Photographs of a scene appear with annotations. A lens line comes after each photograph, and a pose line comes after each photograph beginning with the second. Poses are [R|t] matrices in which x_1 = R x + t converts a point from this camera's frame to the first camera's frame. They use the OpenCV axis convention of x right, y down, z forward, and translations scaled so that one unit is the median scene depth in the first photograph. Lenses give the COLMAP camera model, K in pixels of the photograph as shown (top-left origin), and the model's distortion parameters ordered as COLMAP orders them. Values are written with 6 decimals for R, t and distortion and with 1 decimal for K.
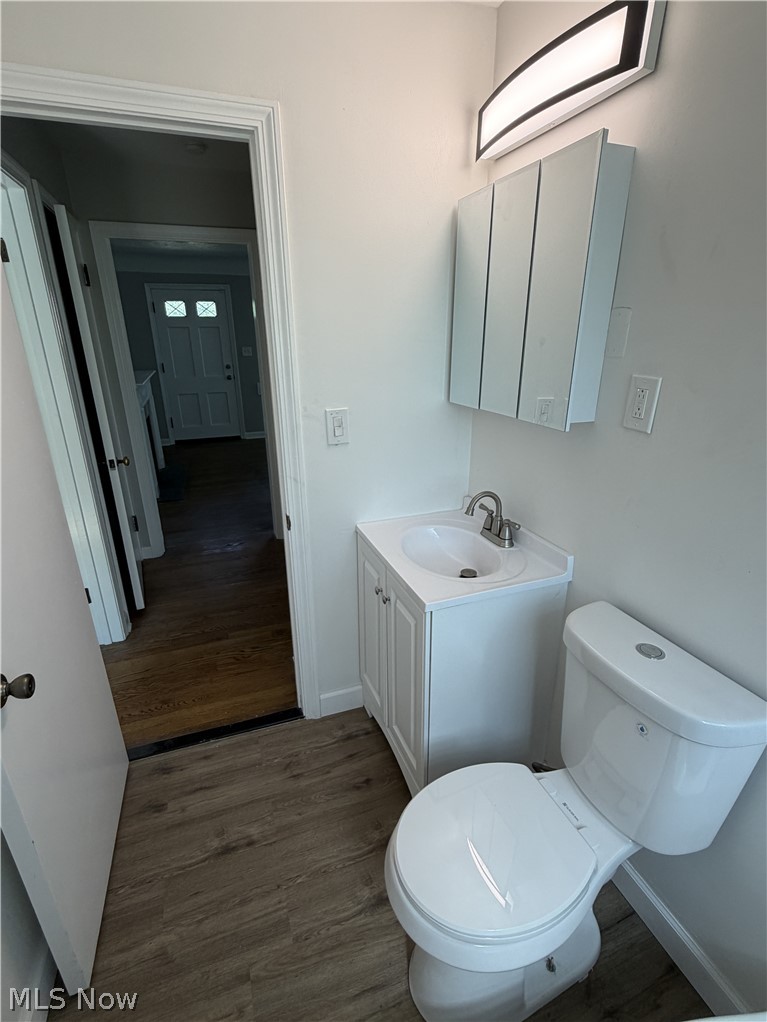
lens RADIAL K [[479.0, 0, 381.0], [0, 479.0, 513.2], [0, 0, 1]] dist [0.003354, -0.000645]
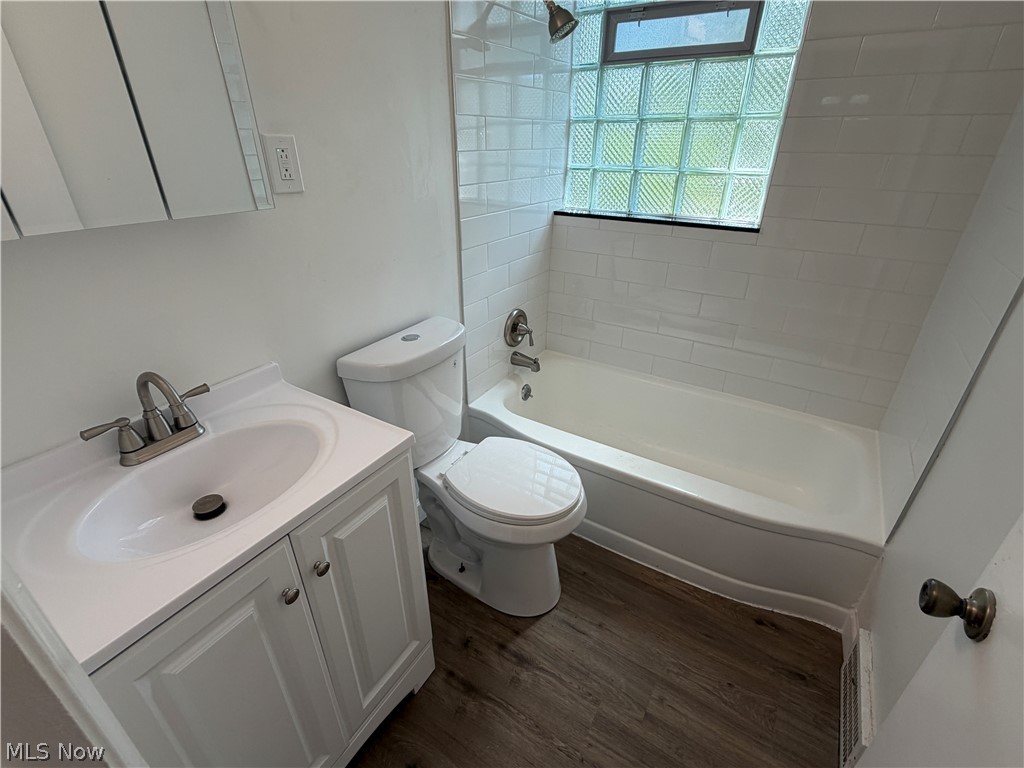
lens RADIAL K [[479.9, 0, 509.4], [0, 479.9, 384.2], [0, 0, 1]] dist [0.003354, -0.000645]
pose [[-0.608814, -0.362354, 0.705723, -0.538528], [0.278955, 0.734996, 0.618033, -0.326322], [-0.742650, 0.573132, -0.346396, 1.081483]]
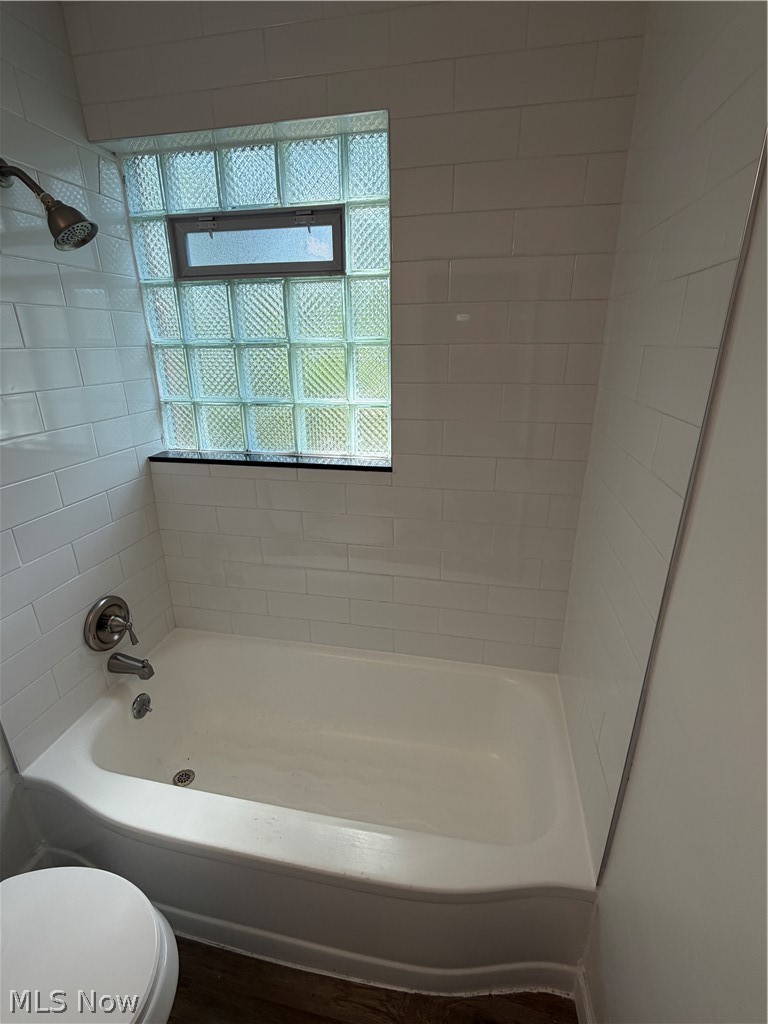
lens RADIAL K [[479.9, 0, 386.1], [0, 479.9, 513.8], [0, 0, 1]] dist [0.003354, -0.000645]
pose [[-0.849674, -0.166595, 0.500300, -0.432908], [0.196686, 0.780180, 0.593830, -0.211094], [-0.489253, 0.602964, -0.630131, 0.642302]]
